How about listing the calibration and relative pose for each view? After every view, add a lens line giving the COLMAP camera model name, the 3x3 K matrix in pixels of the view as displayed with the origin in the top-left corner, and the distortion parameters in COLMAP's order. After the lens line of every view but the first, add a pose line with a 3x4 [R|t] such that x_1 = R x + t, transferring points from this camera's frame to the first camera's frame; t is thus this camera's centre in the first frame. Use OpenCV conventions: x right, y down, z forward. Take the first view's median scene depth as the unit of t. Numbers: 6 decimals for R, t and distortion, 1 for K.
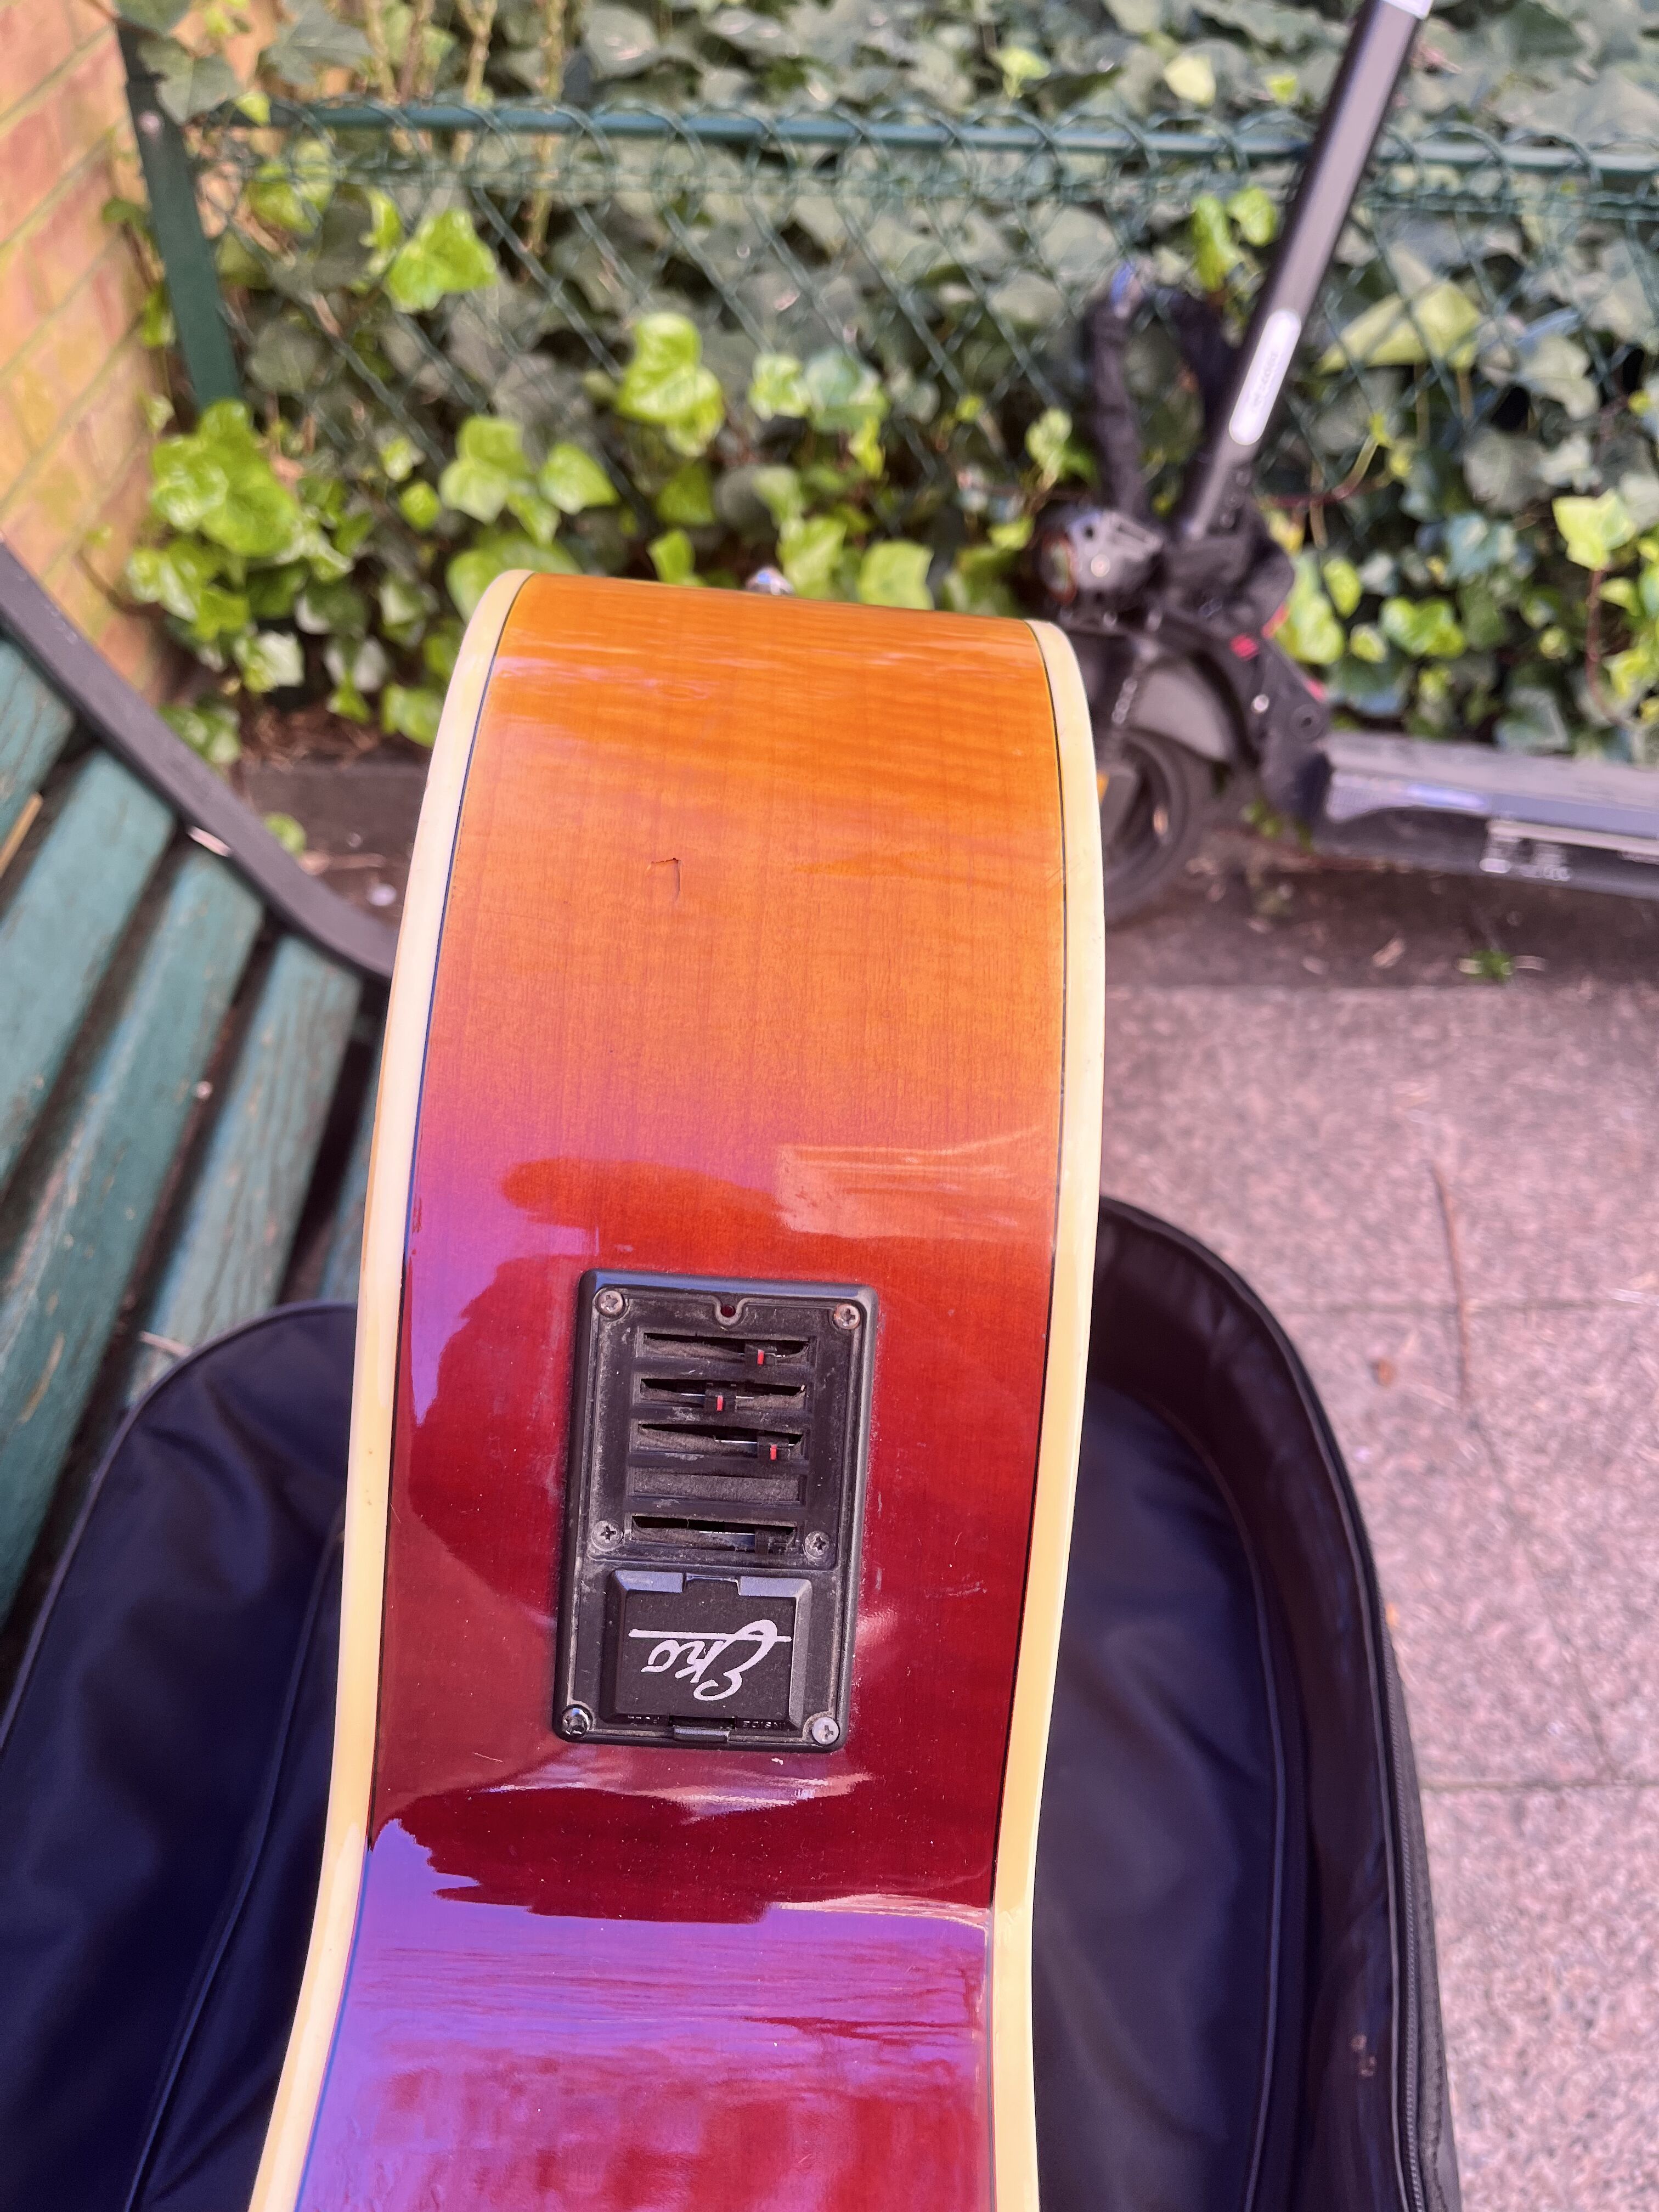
lens RADIAL K [[1709.2, 0, 878.1], [0, 1709.2, 1099.7], [0, 0, 1]] dist [0.029569, 0.003590]
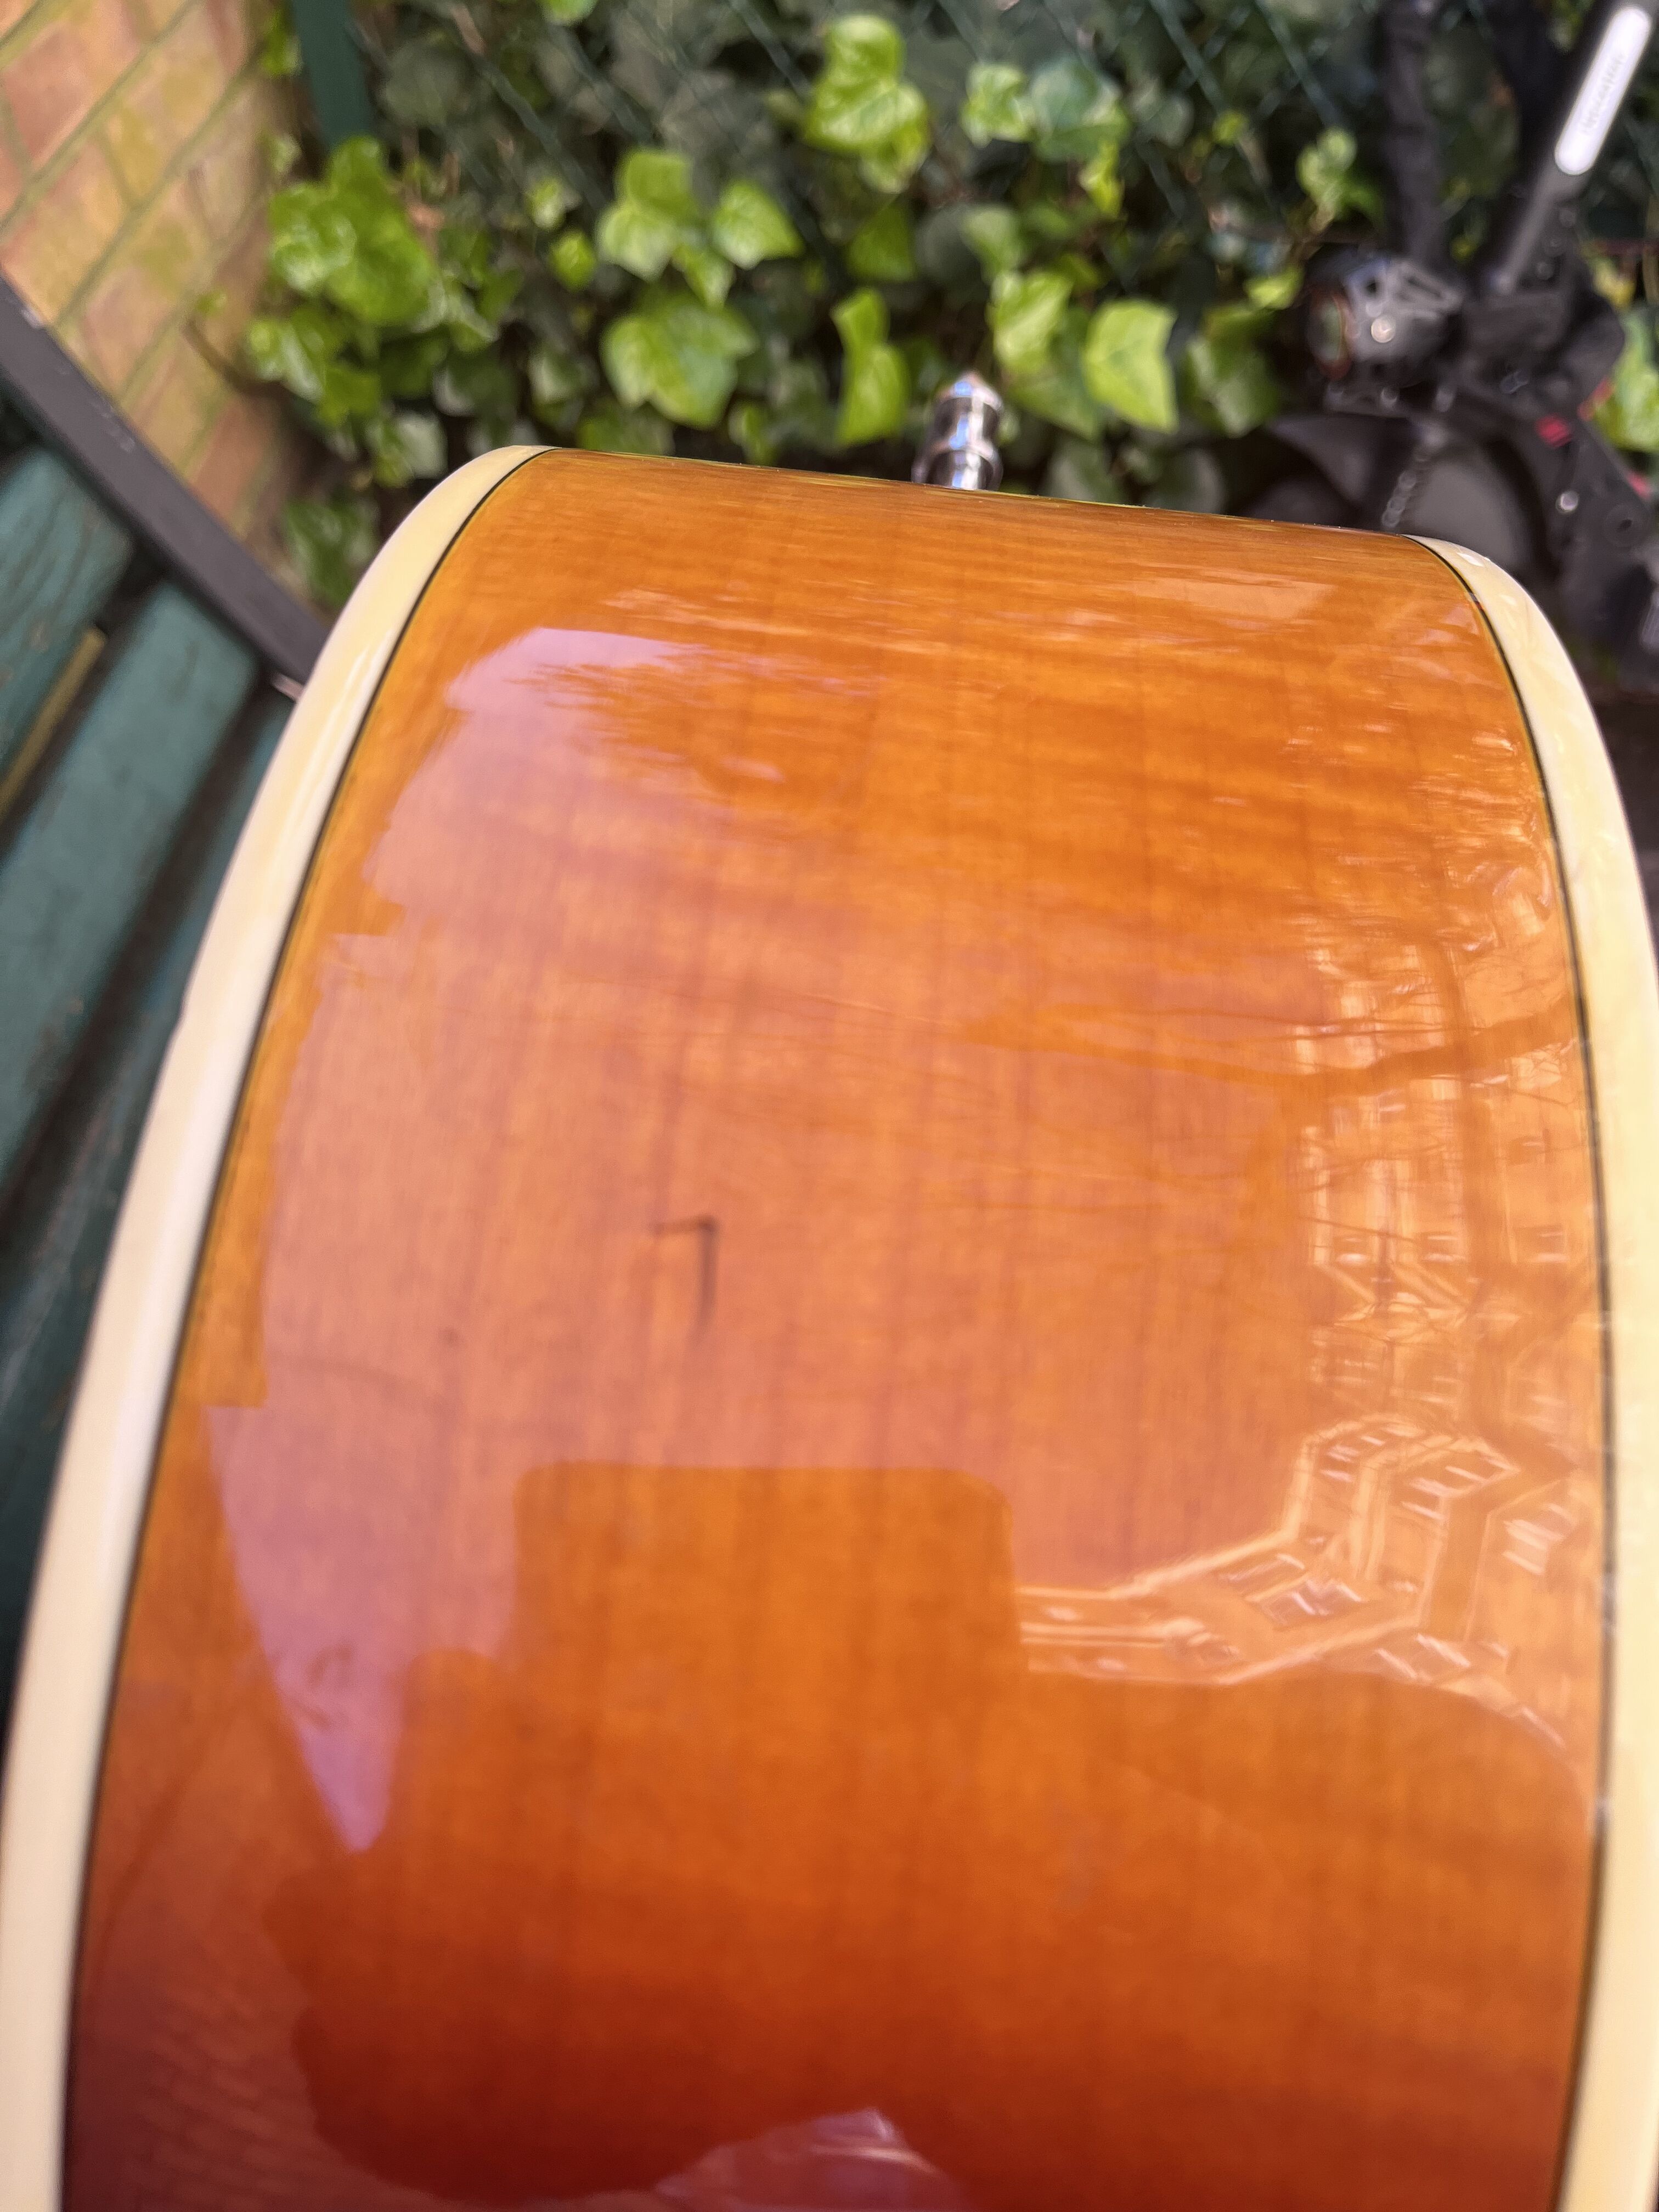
lens RADIAL K [[1736.5, 0, 869.6], [0, 1736.5, 1119.2], [0, 0, 1]] dist [0.114555, -0.183269]
pose [[0.993096, 0.044529, -0.108521, -0.004799], [-0.030485, 0.991332, 0.127799, -0.037053], [0.113271, -0.123608, 0.985845, 0.092799]]
